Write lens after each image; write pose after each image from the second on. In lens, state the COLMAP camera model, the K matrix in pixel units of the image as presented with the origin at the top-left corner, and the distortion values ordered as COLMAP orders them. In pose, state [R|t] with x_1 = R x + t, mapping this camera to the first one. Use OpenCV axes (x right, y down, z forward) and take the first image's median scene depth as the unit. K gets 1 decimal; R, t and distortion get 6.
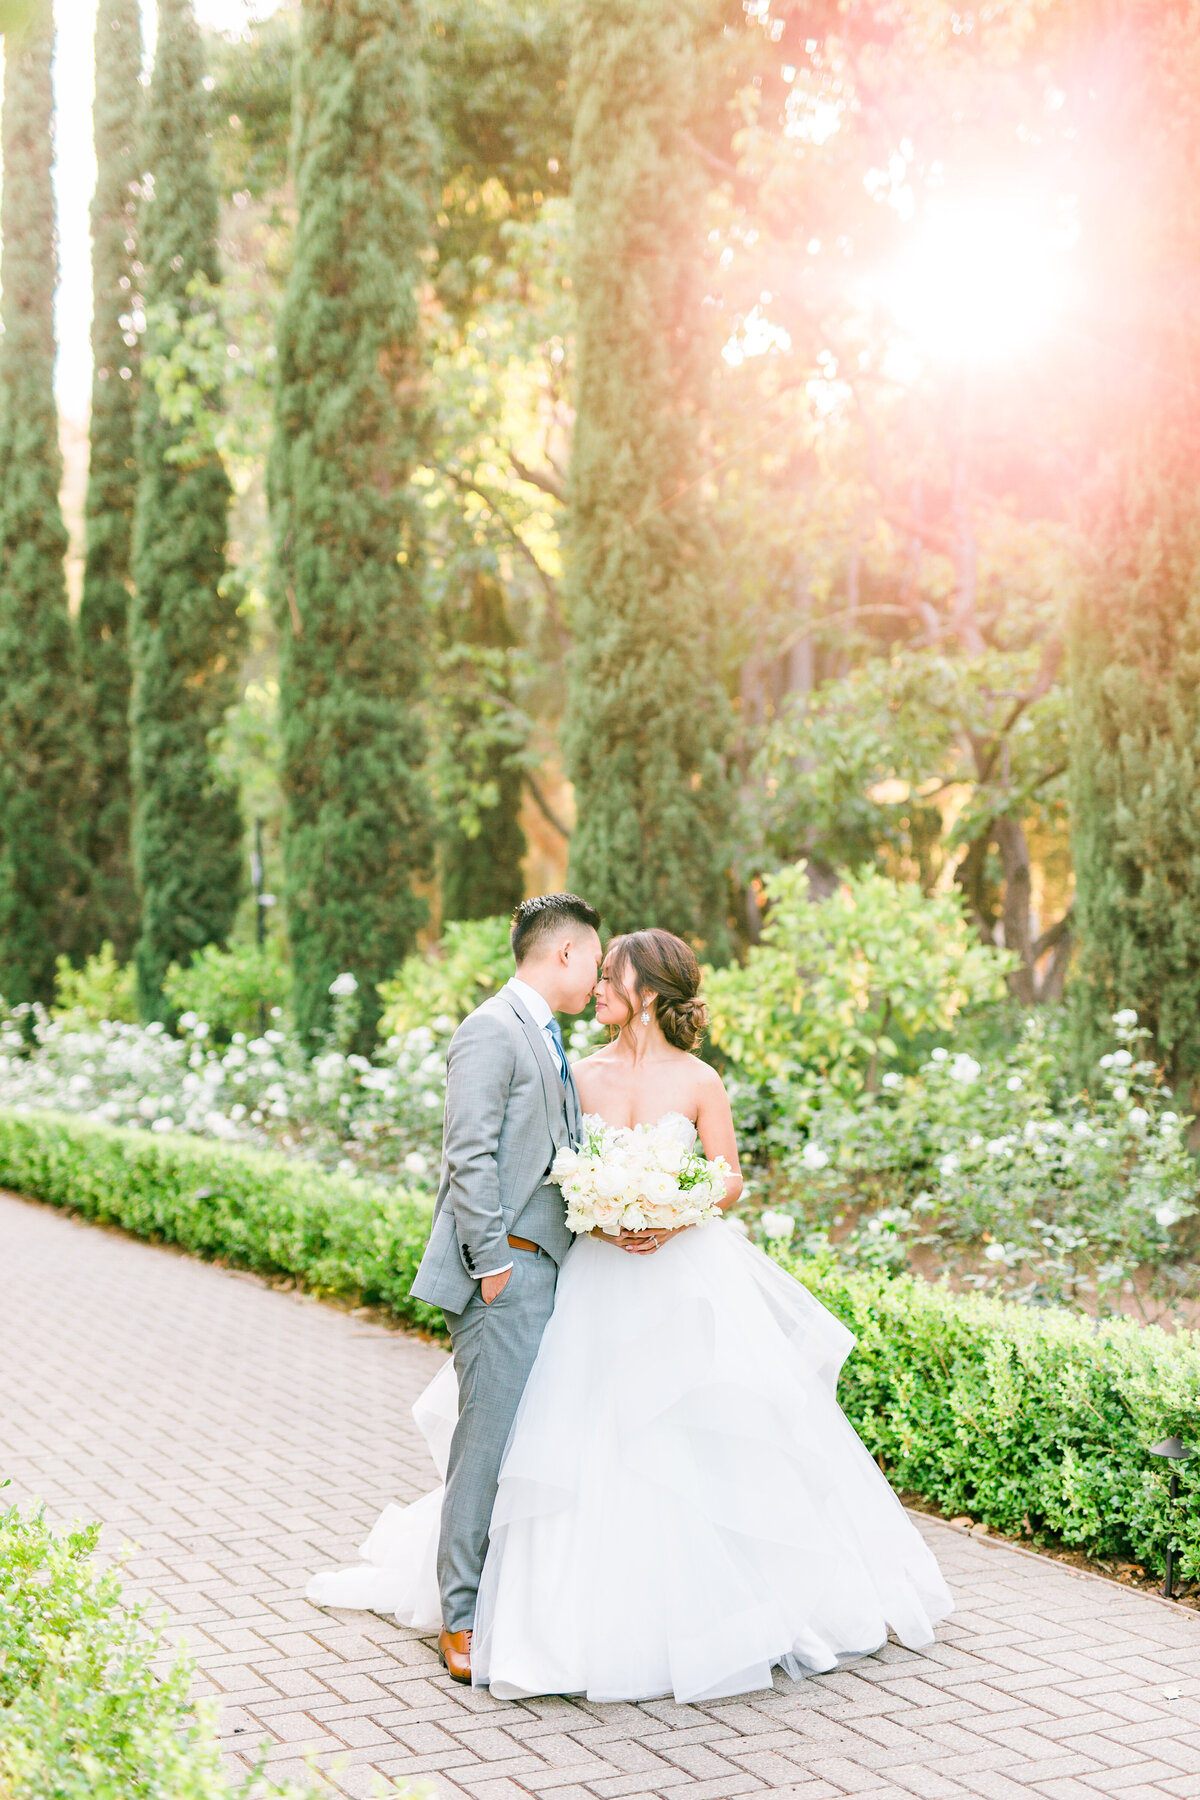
lens RADIAL K [[3608.0, 0, 599.8], [0, 3608.0, 900.3], [0, 0, 1]] dist [-0.012311, -0.004072]
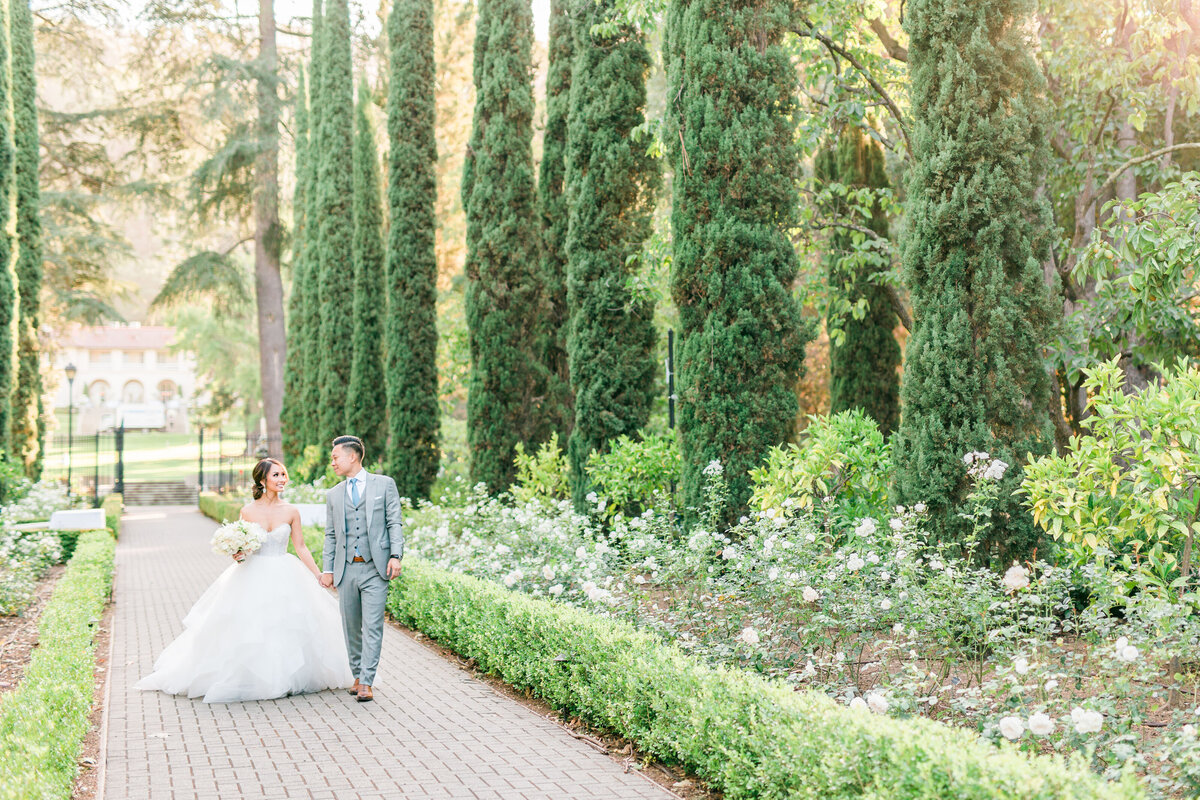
lens RADIAL K [[2405.3, 0, 600.3], [0, 2405.3, 331.3], [0, 0, 1]] dist [-0.012311, -0.004072]
pose [[0.986386, -0.002620, -0.164424, 0.018362], [-0.002774, 0.999466, -0.032567, 0.004911], [0.164421, 0.032580, 0.985852, 0.231810]]
